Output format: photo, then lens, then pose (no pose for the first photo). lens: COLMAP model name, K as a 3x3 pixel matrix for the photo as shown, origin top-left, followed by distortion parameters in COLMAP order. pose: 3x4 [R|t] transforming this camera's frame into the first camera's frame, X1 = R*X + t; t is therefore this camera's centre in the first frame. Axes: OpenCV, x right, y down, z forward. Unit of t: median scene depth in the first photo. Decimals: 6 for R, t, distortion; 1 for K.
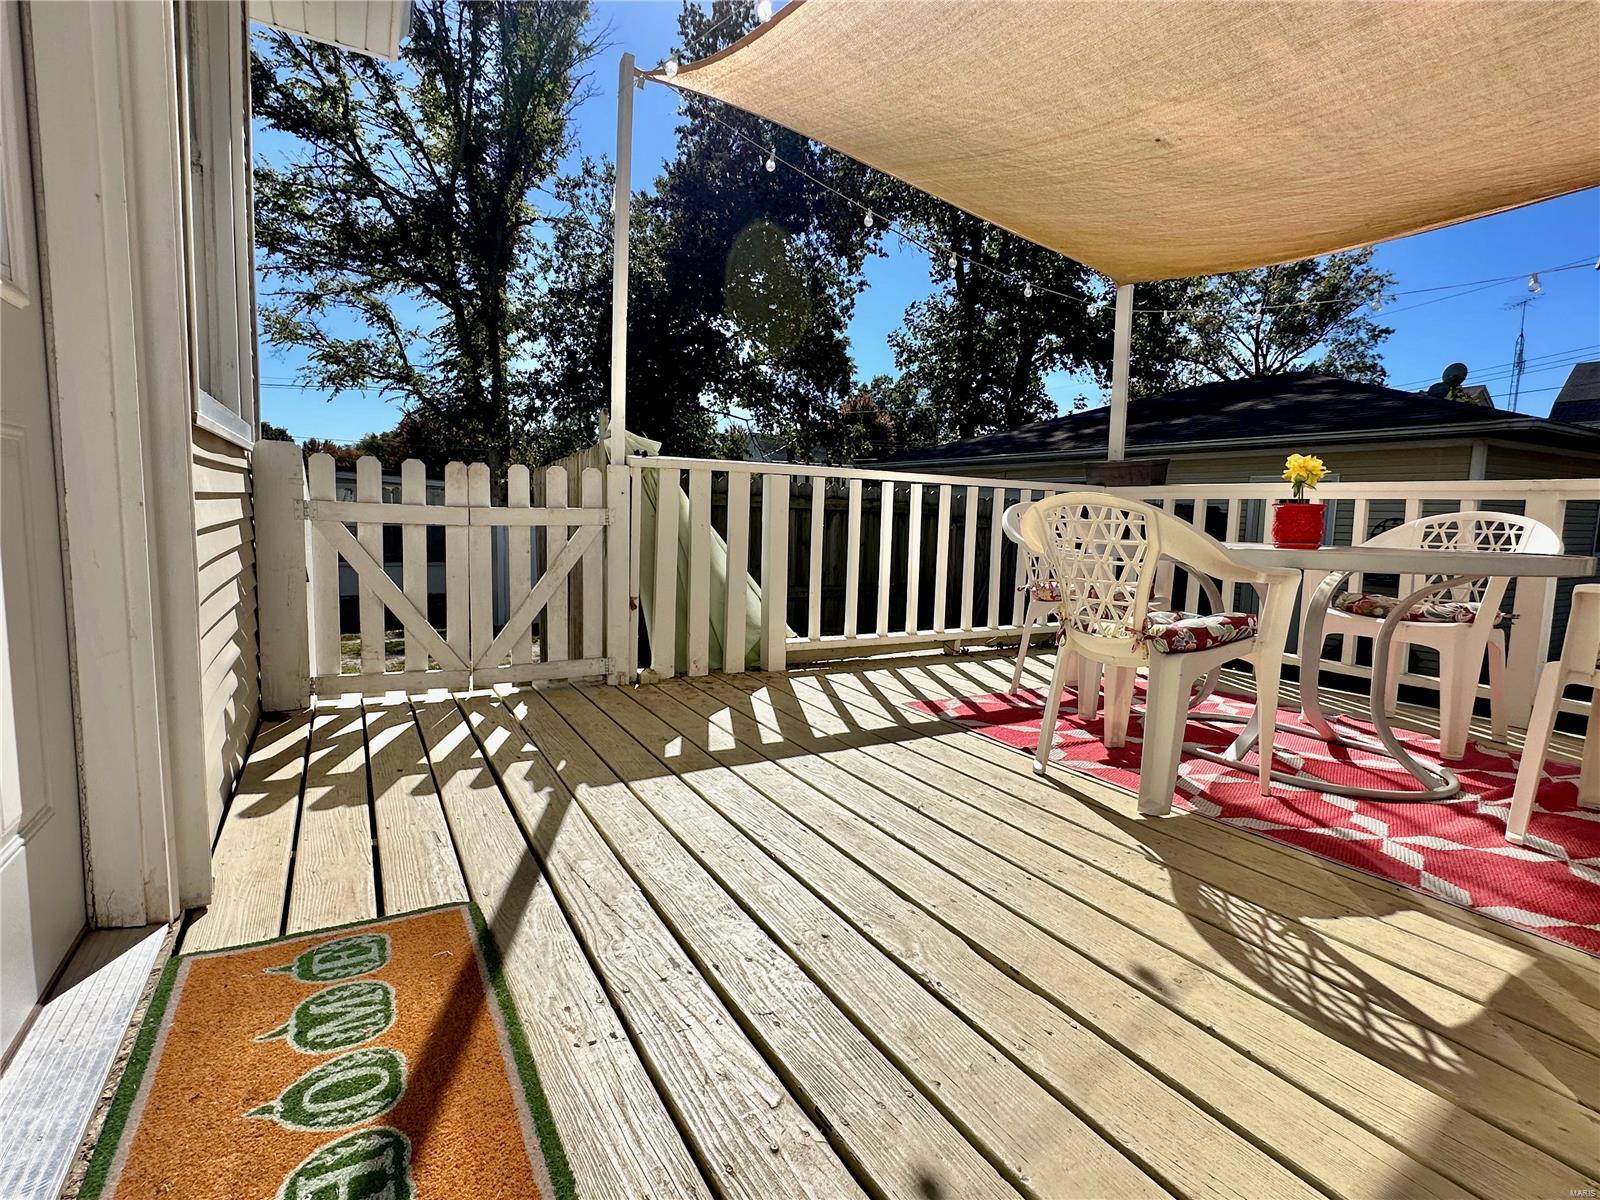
lens RADIAL K [[794.7, 0, 799.6], [0, 794.7, 596.9], [0, 0, 1]] dist [0.000099, 0.000373]
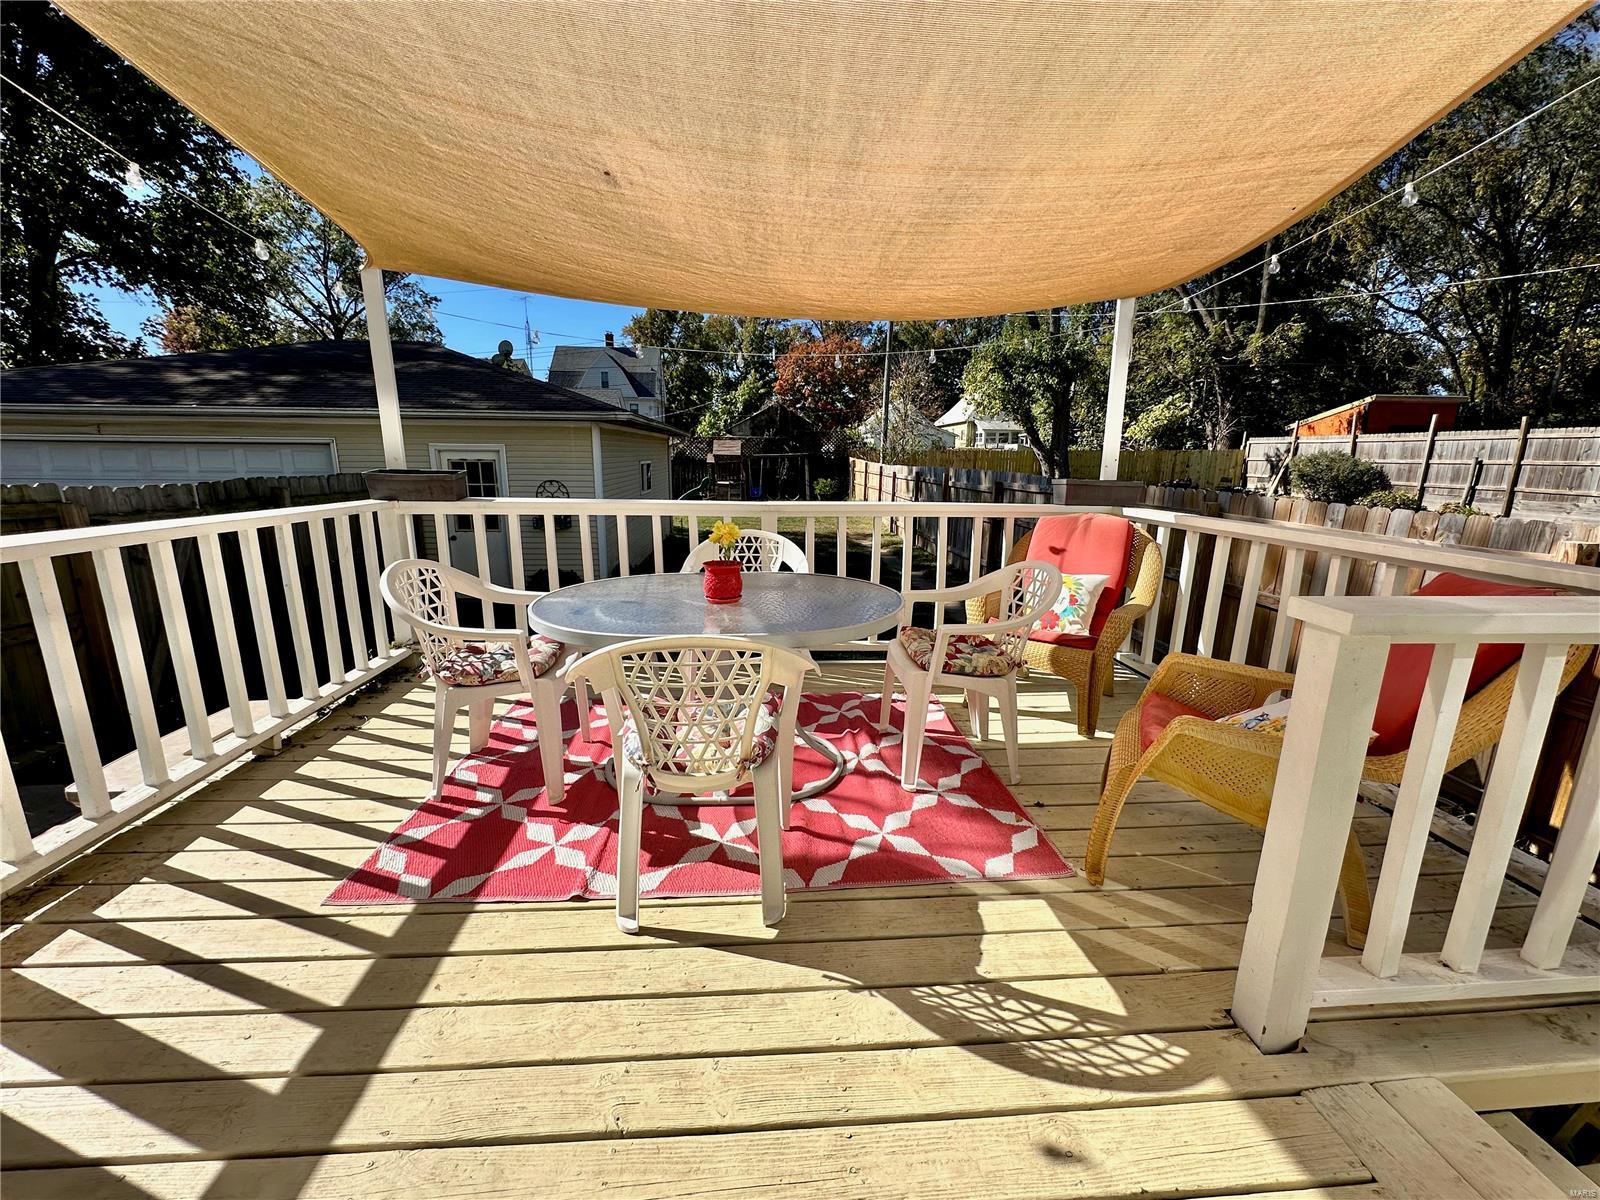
lens RADIAL K [[643.8, 0, 801.3], [0, 643.8, 600.8], [0, 0, 1]] dist [-0.011116, 0.000145]
pose [[0.429506, -0.219212, 0.876054, -0.135606], [0.093513, 0.975672, 0.198293, -0.218790], [-0.898209, -0.003246, 0.439556, 0.454903]]
